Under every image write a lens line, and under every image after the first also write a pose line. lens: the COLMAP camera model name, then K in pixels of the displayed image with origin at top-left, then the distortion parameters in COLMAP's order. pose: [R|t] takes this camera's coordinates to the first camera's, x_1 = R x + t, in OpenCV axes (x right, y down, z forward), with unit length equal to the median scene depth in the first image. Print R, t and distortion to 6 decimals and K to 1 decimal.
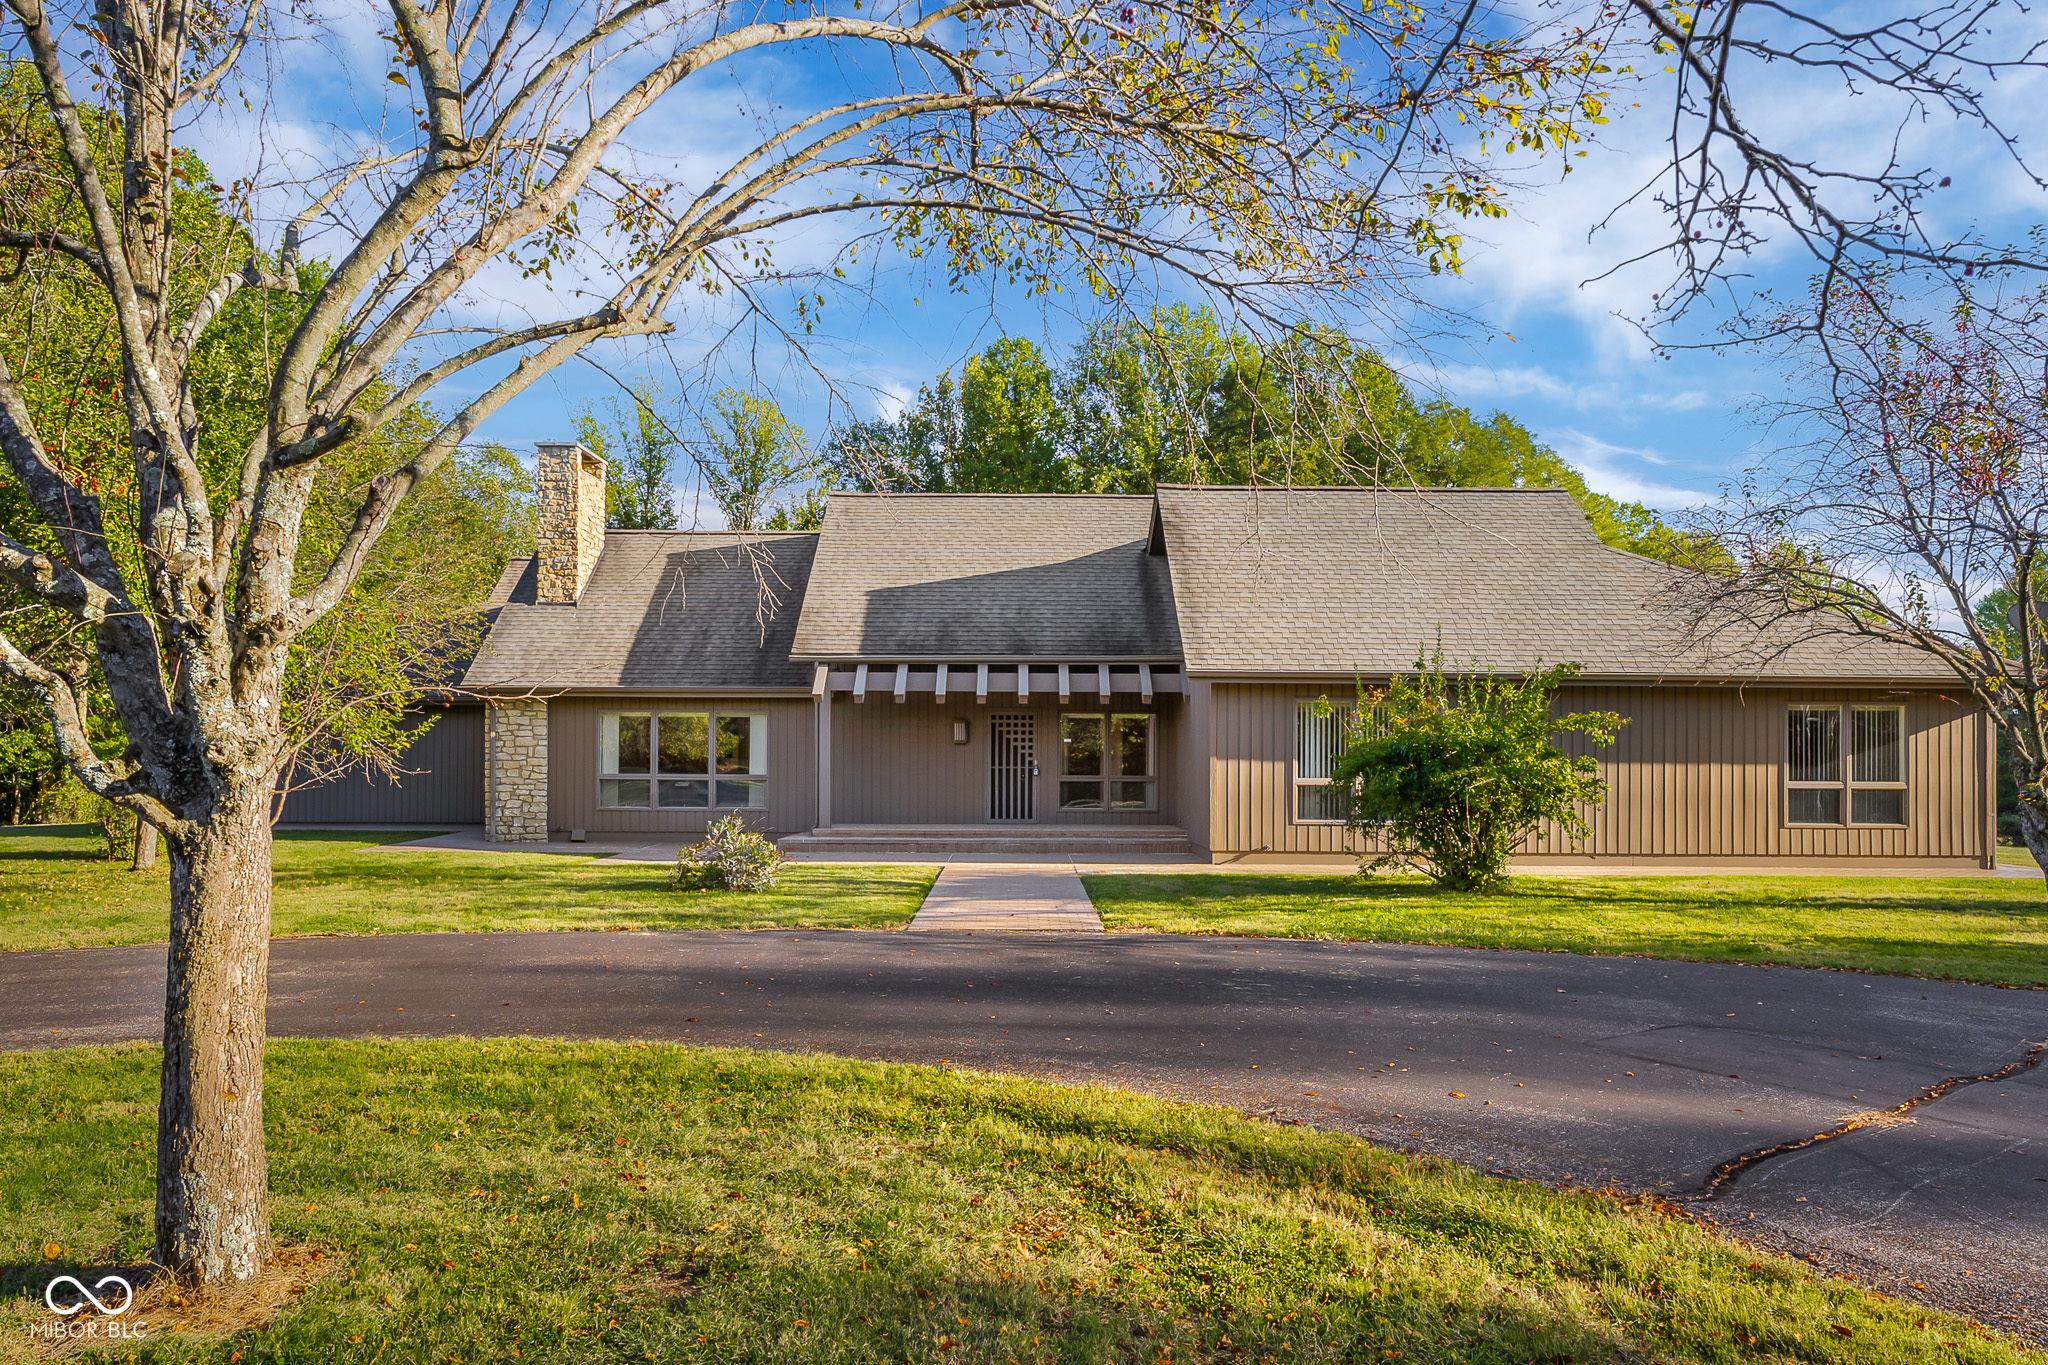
lens RADIAL K [[1436.3, 0, 1074.3], [0, 1436.3, 752.1], [0, 0, 1]] dist [-0.051948, -0.000851]
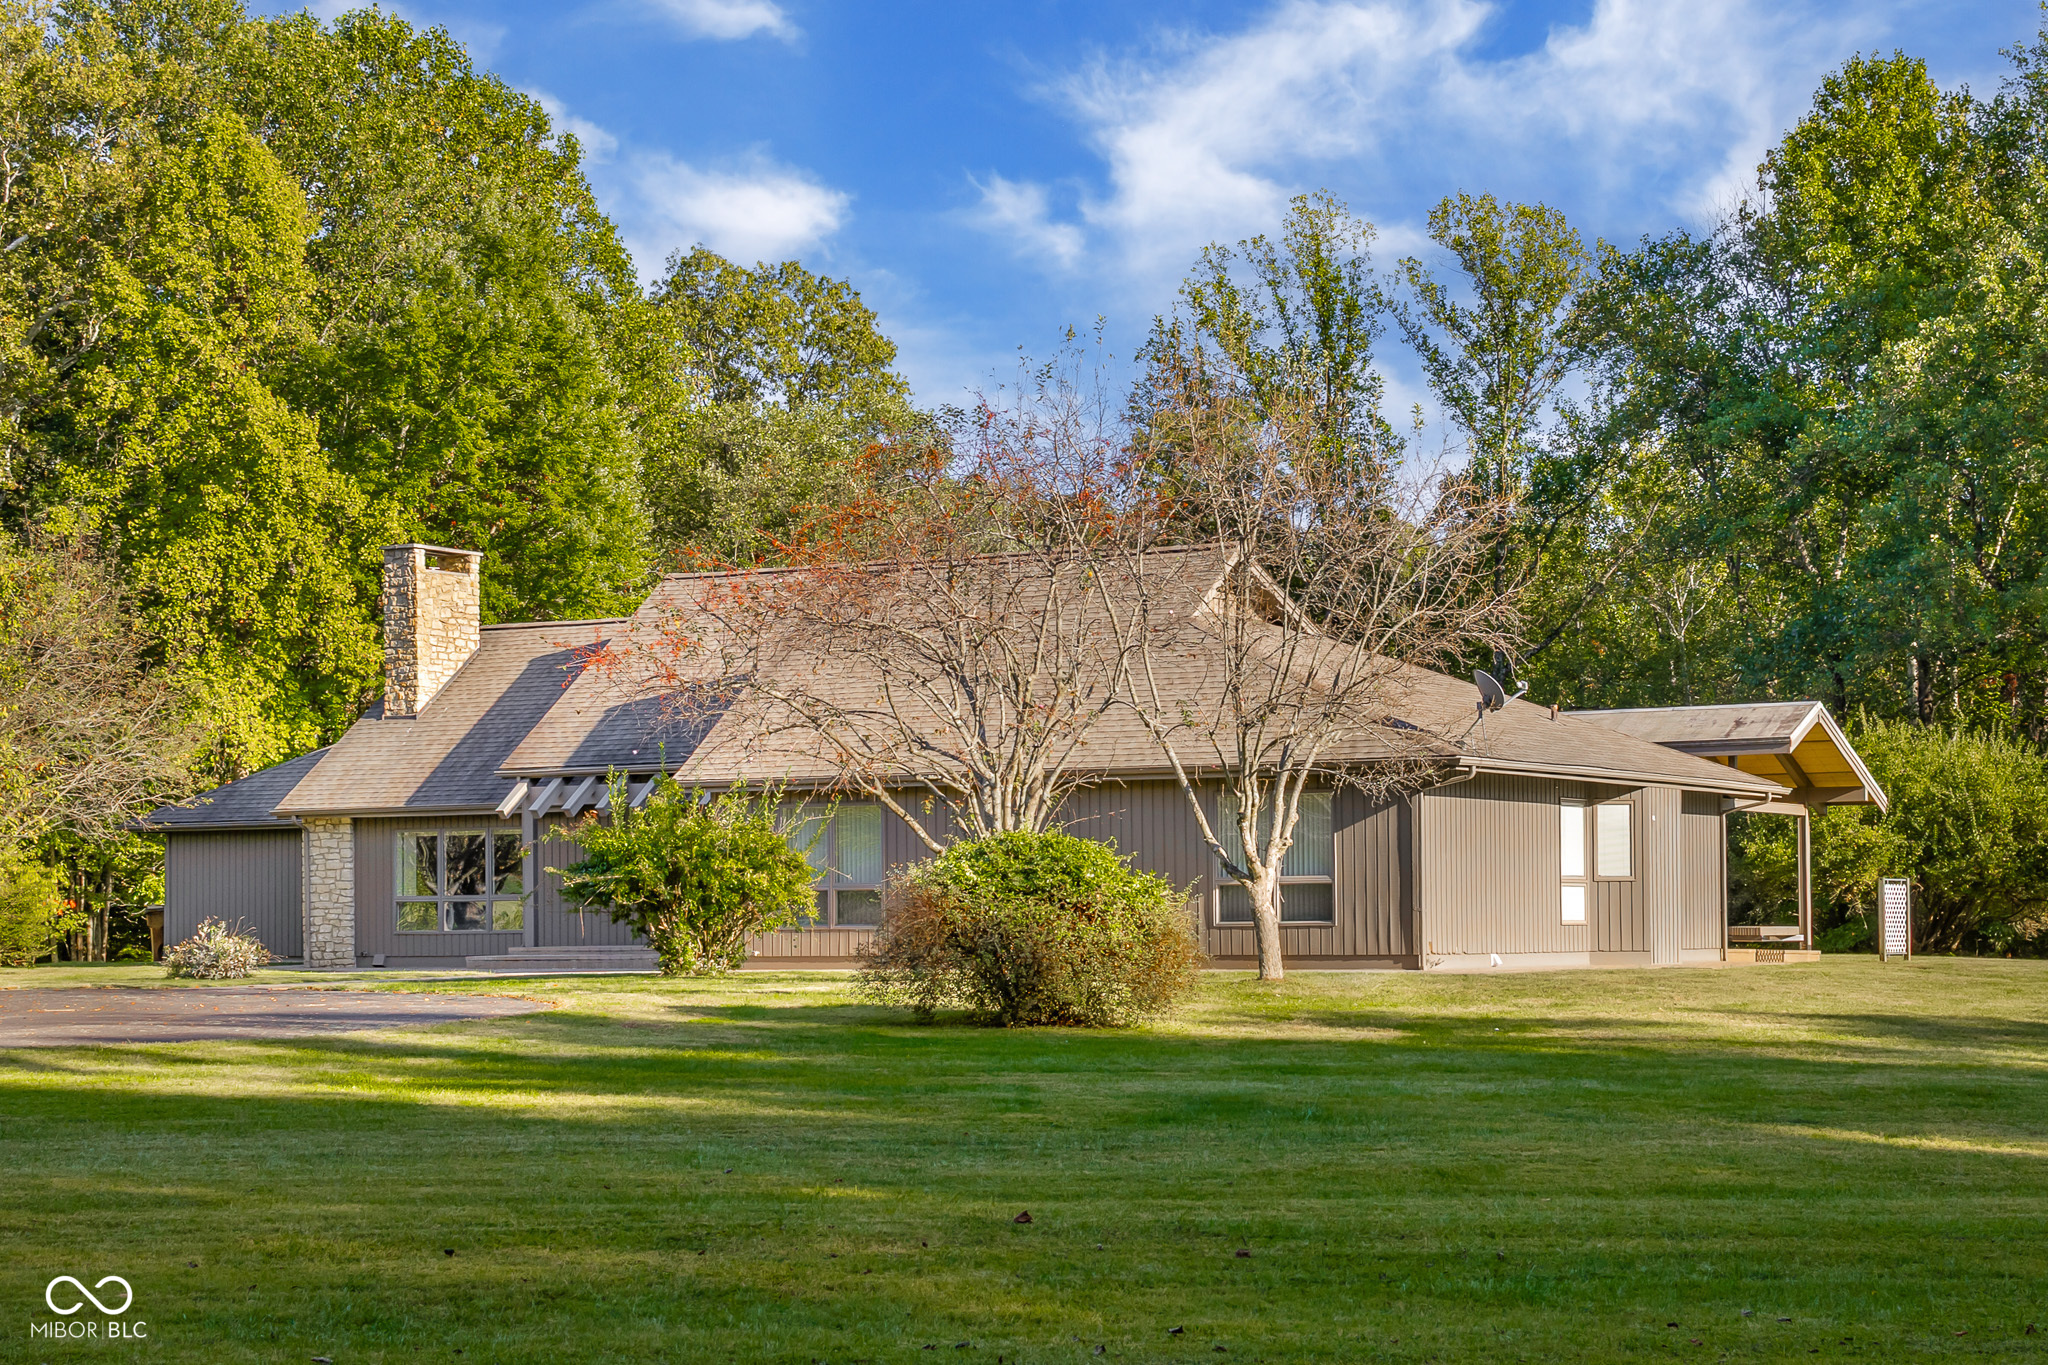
lens RADIAL K [[3553.5, 0, 1034.8], [0, 3553.5, 807.5], [0, 0, 1]] dist [0.107186, -0.089241]
pose [[0.846433, -0.027918, -0.531763, 1.326413], [0.015128, 0.999482, -0.028394, 0.030205], [0.532281, 0.015989, 0.846417, -0.818093]]
